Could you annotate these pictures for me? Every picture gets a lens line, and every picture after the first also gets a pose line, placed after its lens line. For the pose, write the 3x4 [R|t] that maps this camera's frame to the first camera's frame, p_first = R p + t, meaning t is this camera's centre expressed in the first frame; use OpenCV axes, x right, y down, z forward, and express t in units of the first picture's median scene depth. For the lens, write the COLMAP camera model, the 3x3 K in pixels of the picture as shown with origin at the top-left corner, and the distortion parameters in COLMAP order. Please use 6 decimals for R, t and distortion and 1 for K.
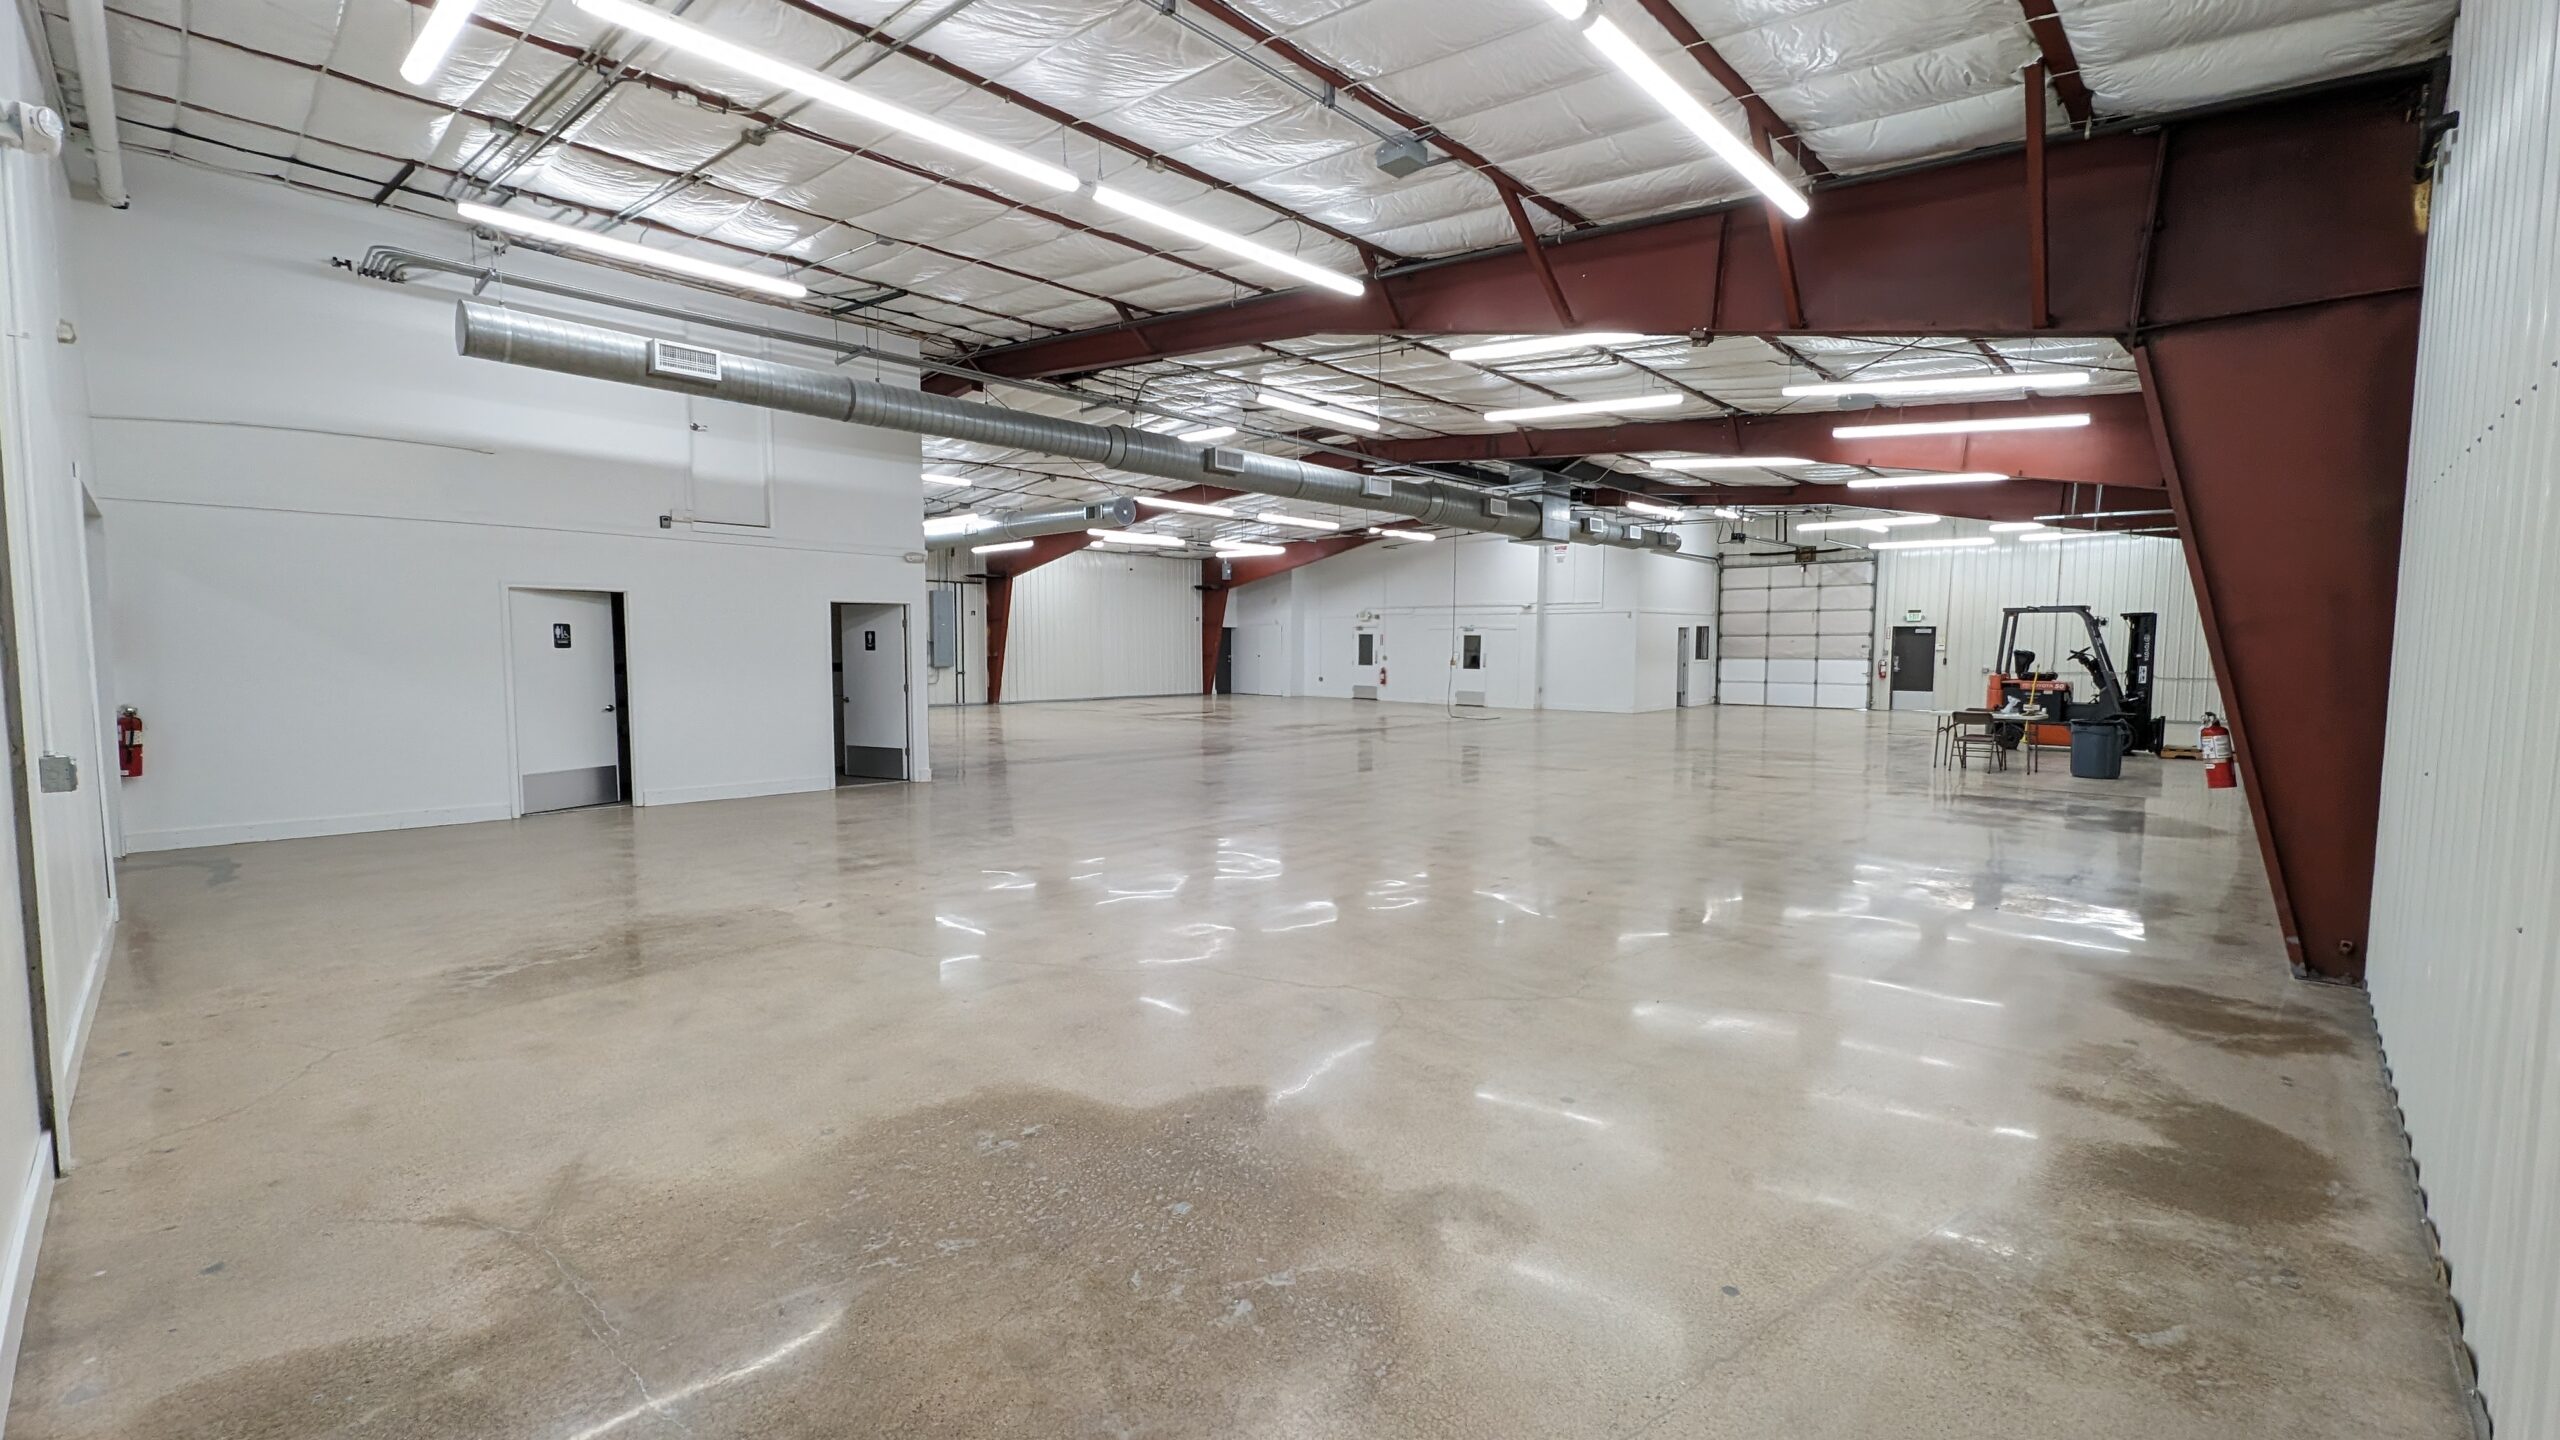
lens RADIAL K [[1046.7, 0, 1281.3], [0, 1046.7, 718.8], [0, 0, 1]] dist [0.007517, 0.000422]
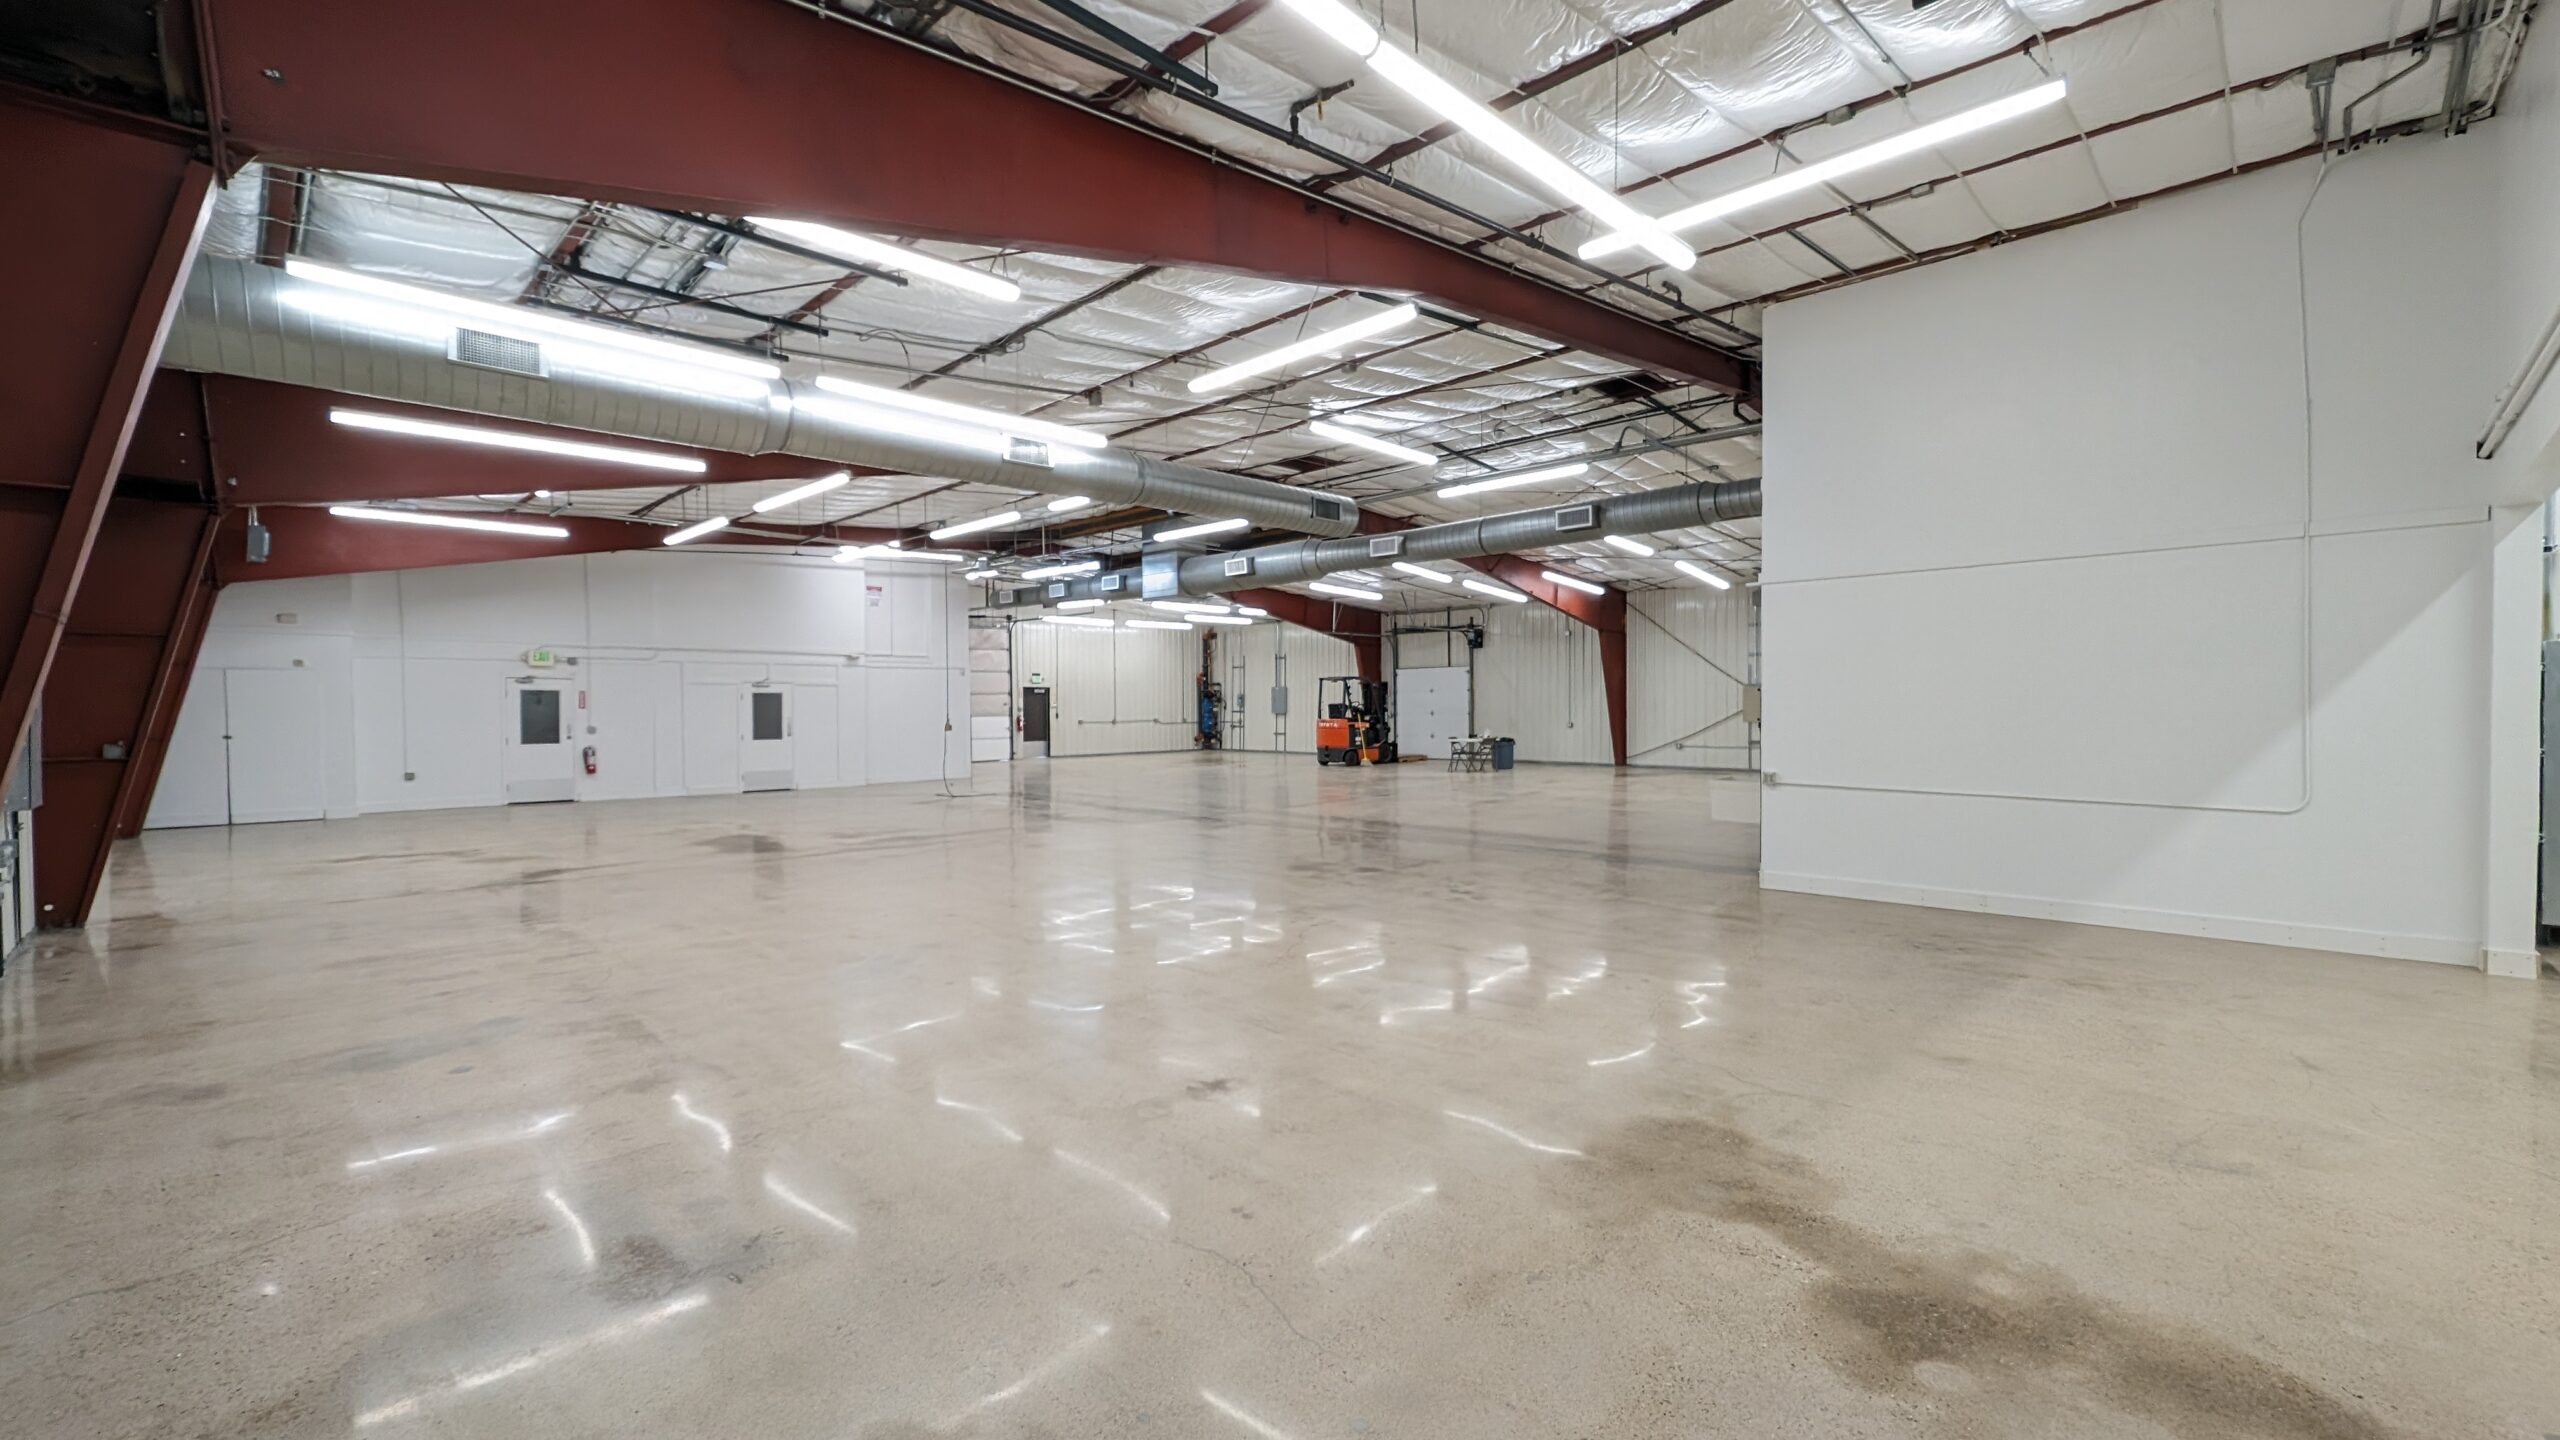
lens RADIAL K [[1046.7, 0, 1273.8], [0, 1046.7, 727.2], [0, 0, 1]] dist [0.007517, 0.000422]
pose [[0.012030, -0.029071, 0.999505, -0.553606], [0.079720, 0.996423, 0.028022, -0.050751], [-0.996745, 0.079343, 0.014305, 0.672102]]
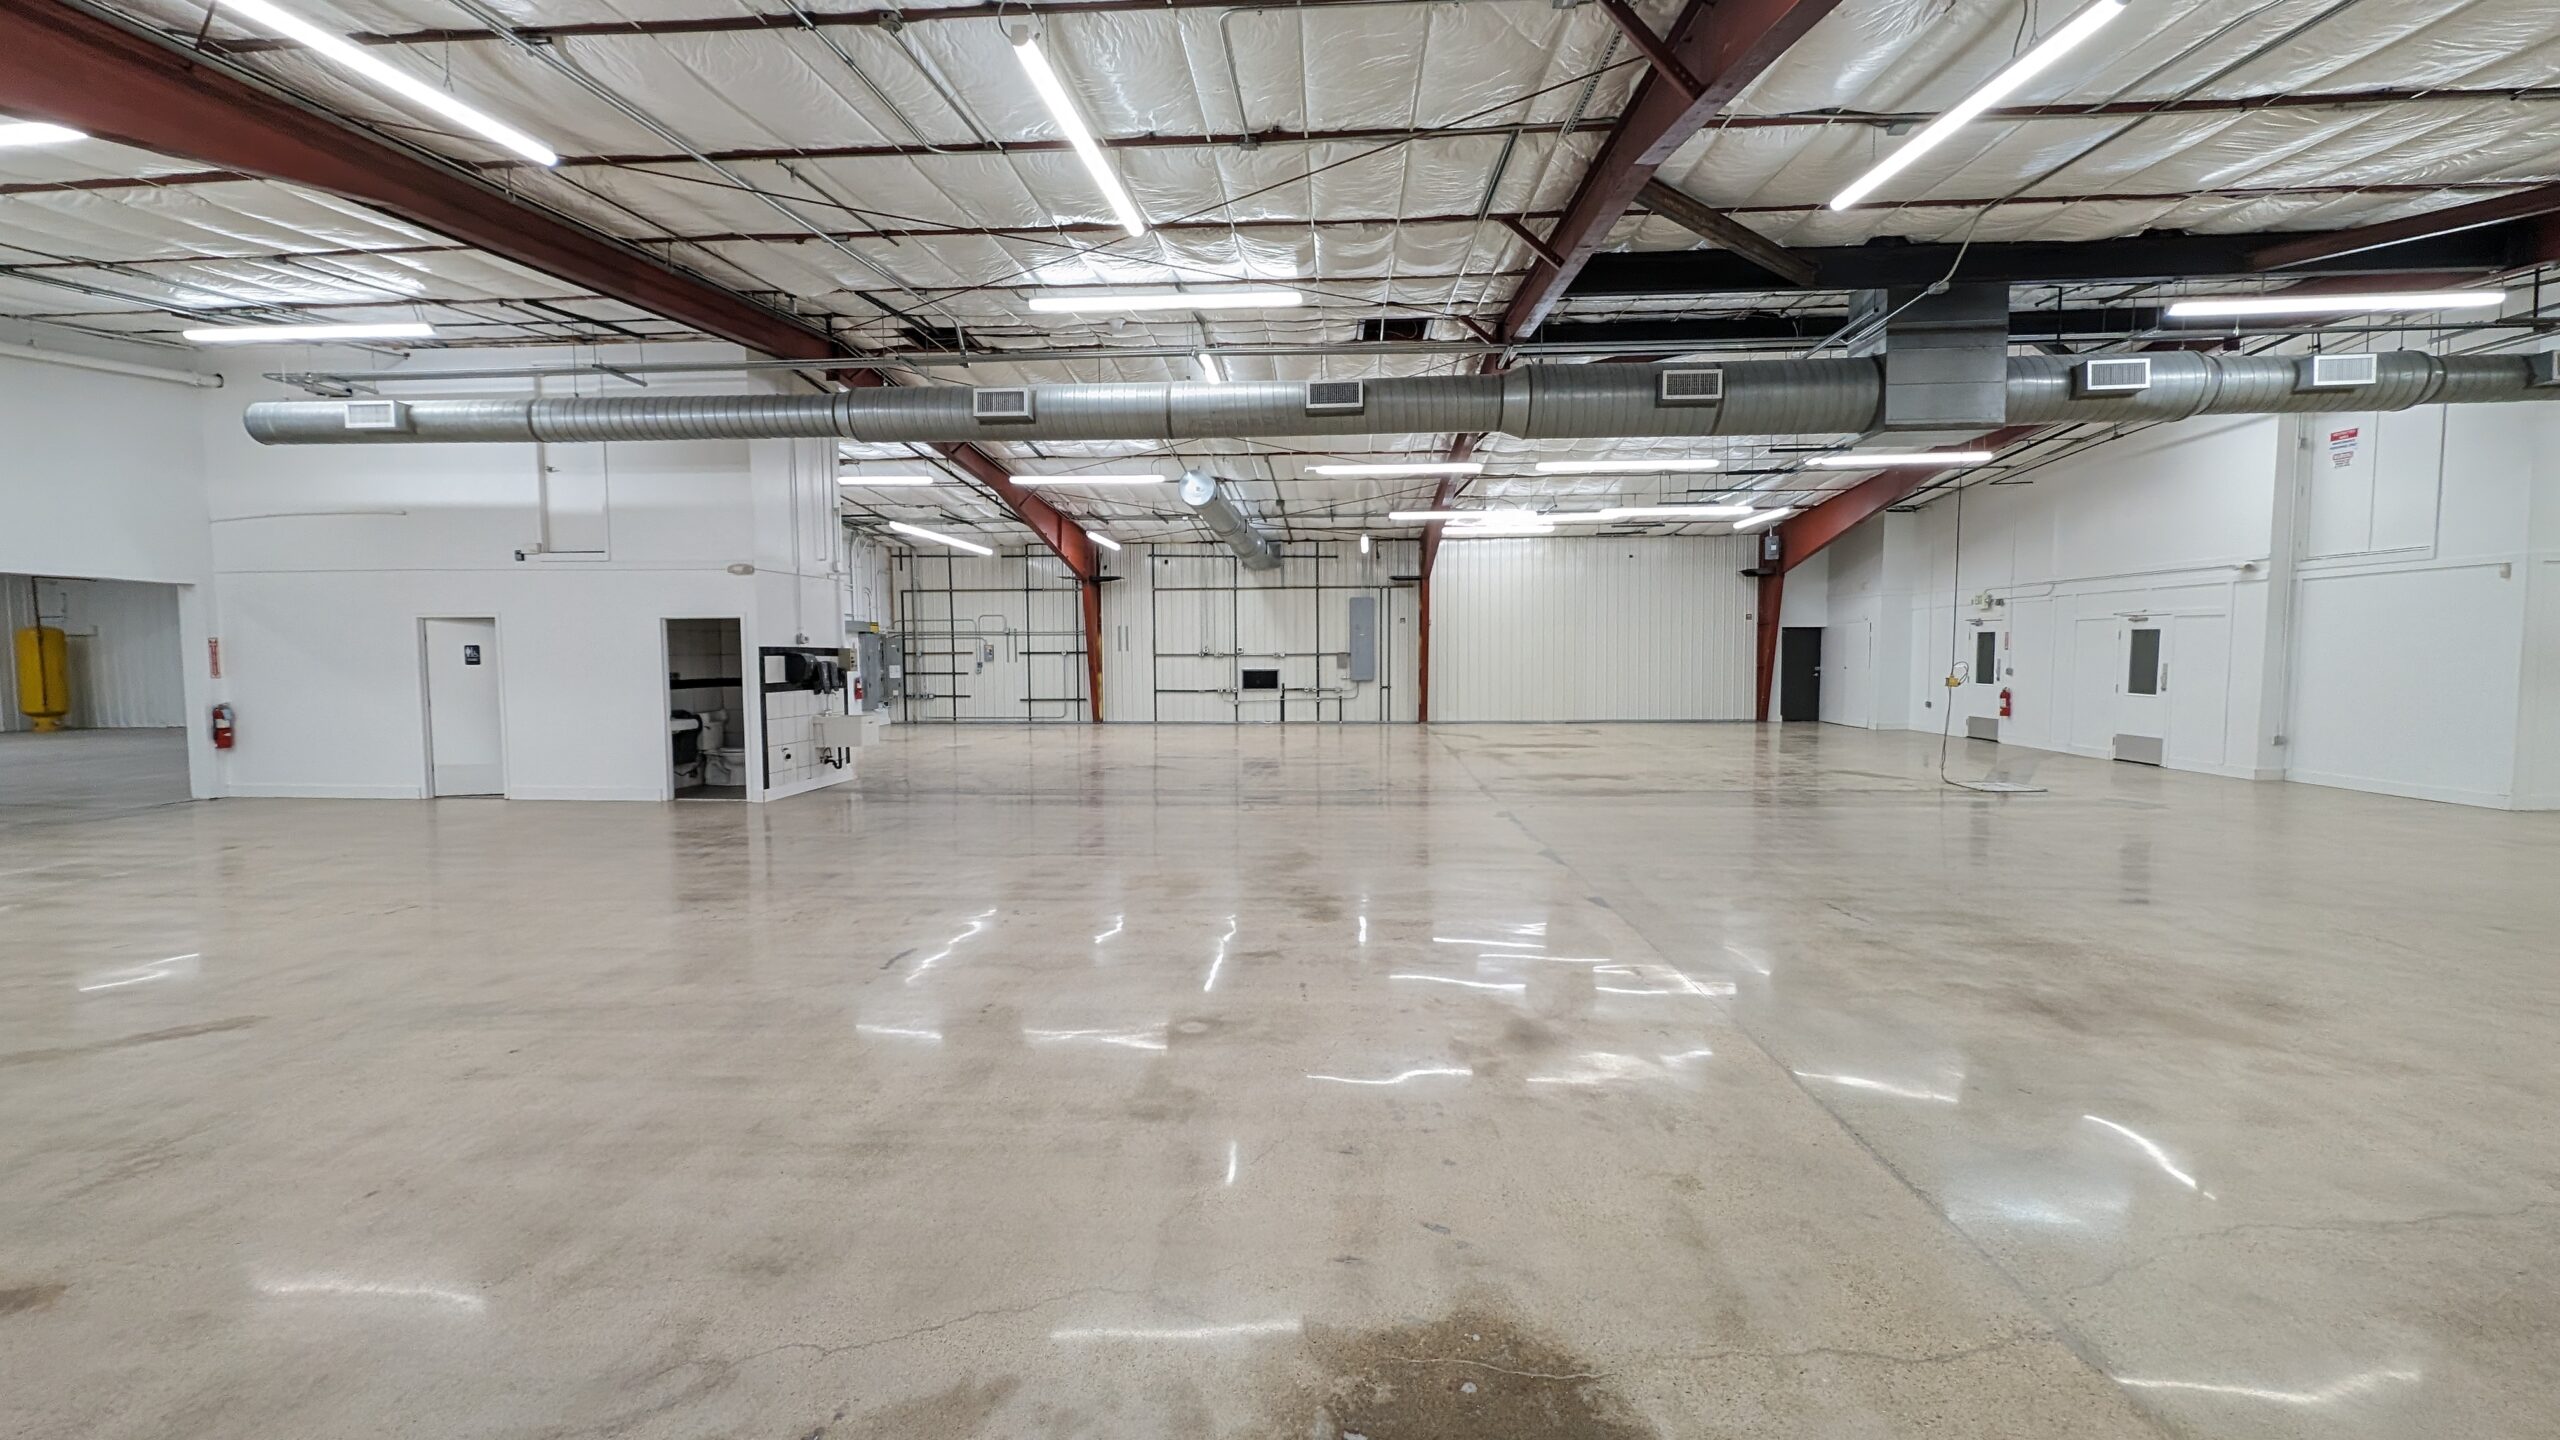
lens RADIAL K [[1046.7, 0, 1283.3], [0, 1046.7, 720.5], [0, 0, 1]] dist [0.007517, 0.000422]
pose [[0.638290, 0.038333, -0.768841, 0.325909], [-0.044935, 0.998912, 0.012500, -0.022269], [0.768483, 0.026569, 0.639318, 0.349338]]
